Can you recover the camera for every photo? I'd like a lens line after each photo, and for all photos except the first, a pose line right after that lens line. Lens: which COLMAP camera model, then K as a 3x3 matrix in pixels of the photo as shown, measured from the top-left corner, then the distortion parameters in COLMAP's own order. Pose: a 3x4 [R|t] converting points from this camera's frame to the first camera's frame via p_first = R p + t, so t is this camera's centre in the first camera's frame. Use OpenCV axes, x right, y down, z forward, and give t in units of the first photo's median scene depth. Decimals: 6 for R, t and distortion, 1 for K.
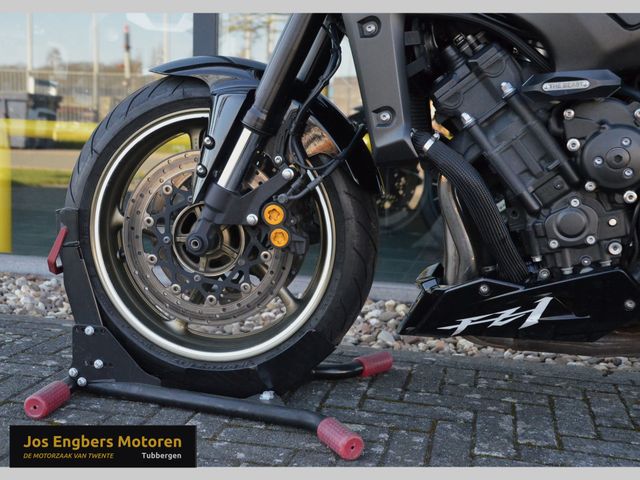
lens RADIAL K [[839.1, 0, 320.0], [0, 839.1, 245.0], [0, 0, 1]] dist [0.024945, 0.492736]
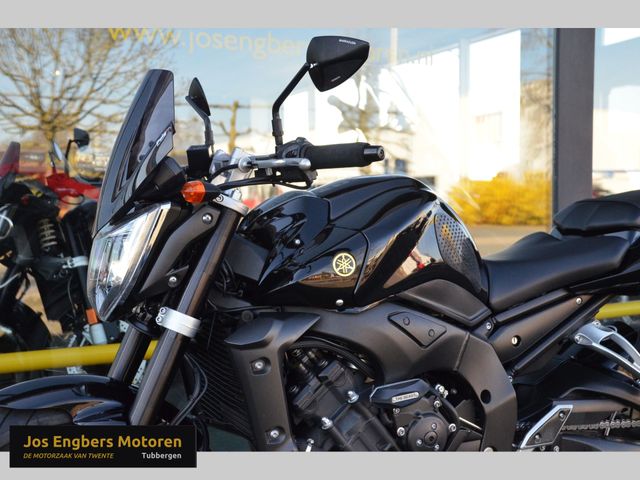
lens RADIAL K [[839.1, 0, 320.0], [0, 839.1, 245.0], [0, 0, 1]] dist [0.024945, 0.492736]
pose [[0.797921, -0.073538, 0.598260, -0.581632], [0.126540, 0.990849, -0.046976, -0.362164], [-0.589330, 0.113187, 0.799924, -0.039218]]
